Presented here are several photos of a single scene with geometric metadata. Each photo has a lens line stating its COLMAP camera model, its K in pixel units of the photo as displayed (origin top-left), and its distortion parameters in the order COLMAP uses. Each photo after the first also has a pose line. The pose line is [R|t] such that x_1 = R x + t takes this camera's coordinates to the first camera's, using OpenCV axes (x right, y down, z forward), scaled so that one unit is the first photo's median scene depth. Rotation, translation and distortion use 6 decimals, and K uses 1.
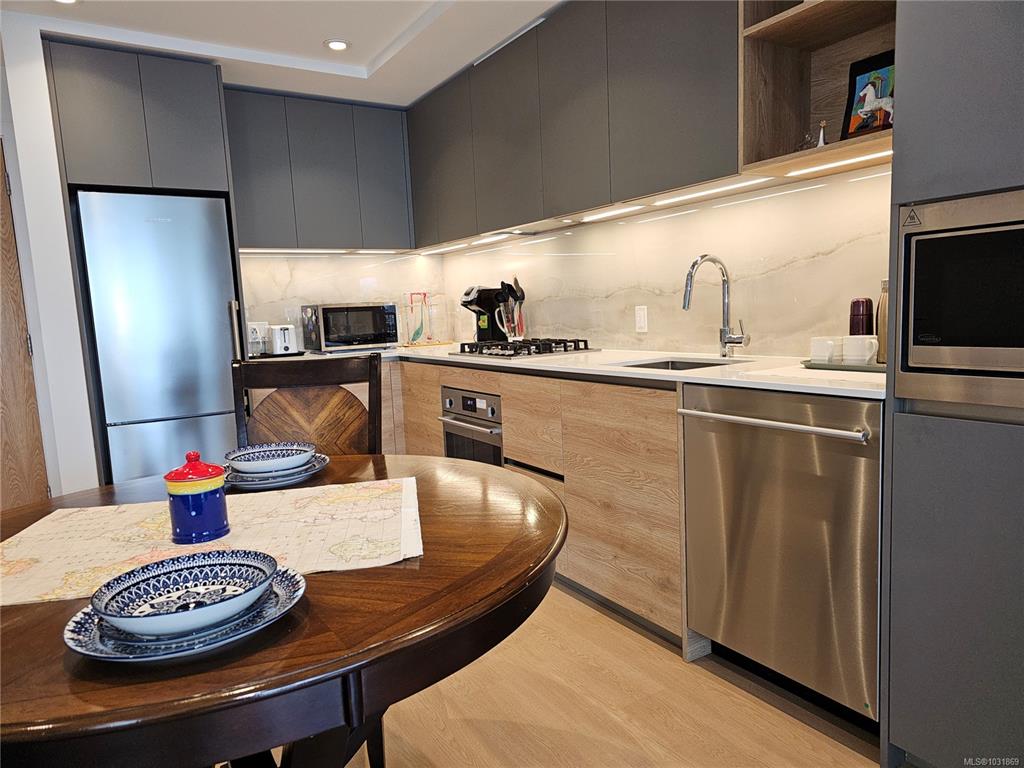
lens RADIAL K [[680.8, 0, 512.0], [0, 680.8, 384.0], [0, 0, 1]] dist [0.092583, -0.100674]
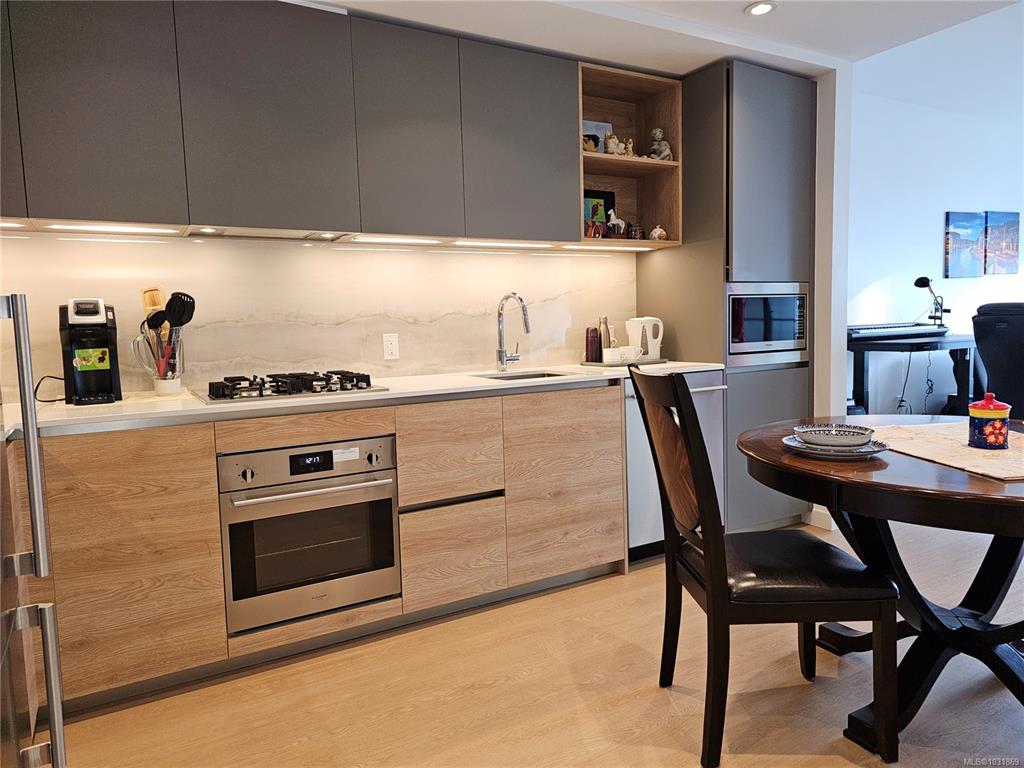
lens RADIAL K [[682.2, 0, 508.5], [0, 682.2, 378.9], [0, 0, 1]] dist [0.060044, -0.048606]
pose [[0.039734, -0.039026, 0.998448, -0.928503], [0.139806, 0.989625, 0.033117, -0.063698], [-0.989381, 0.138273, 0.044778, 0.891815]]
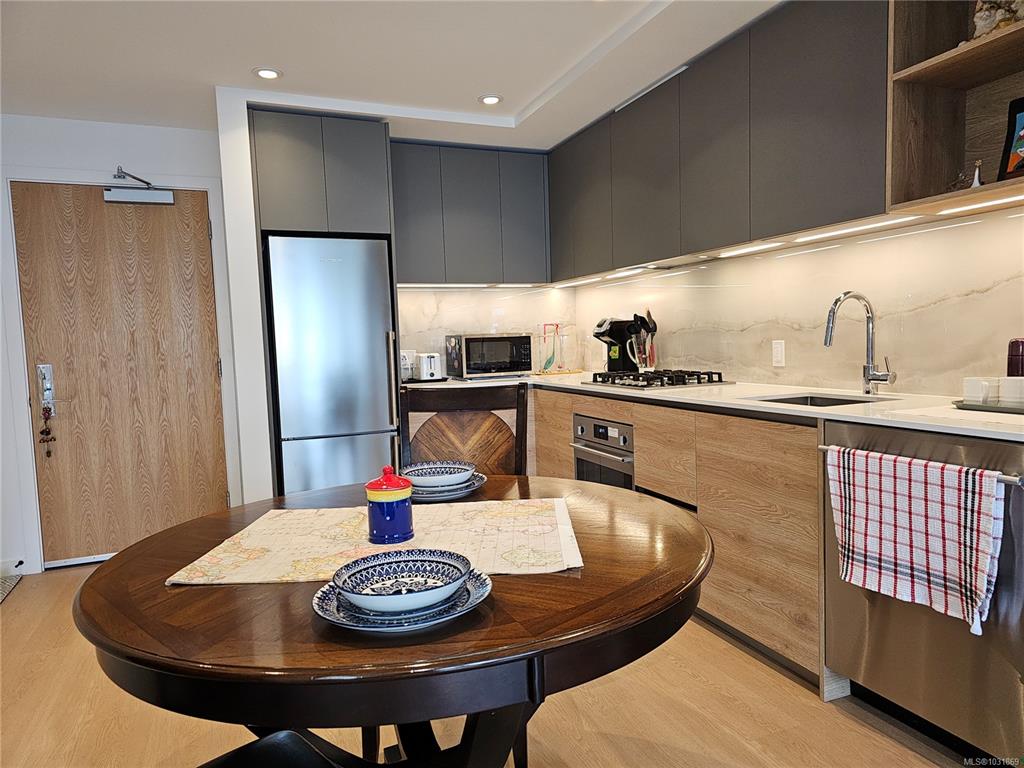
lens RADIAL K [[684.4, 0, 519.4], [0, 684.4, 386.1], [0, 0, 1]] dist [0.067518, -0.048288]
pose [[0.986766, 0.024040, -0.160357, -0.023878], [-0.029601, 0.999037, -0.032381, -0.003573], [0.159424, 0.036699, 0.986528, -0.060719]]
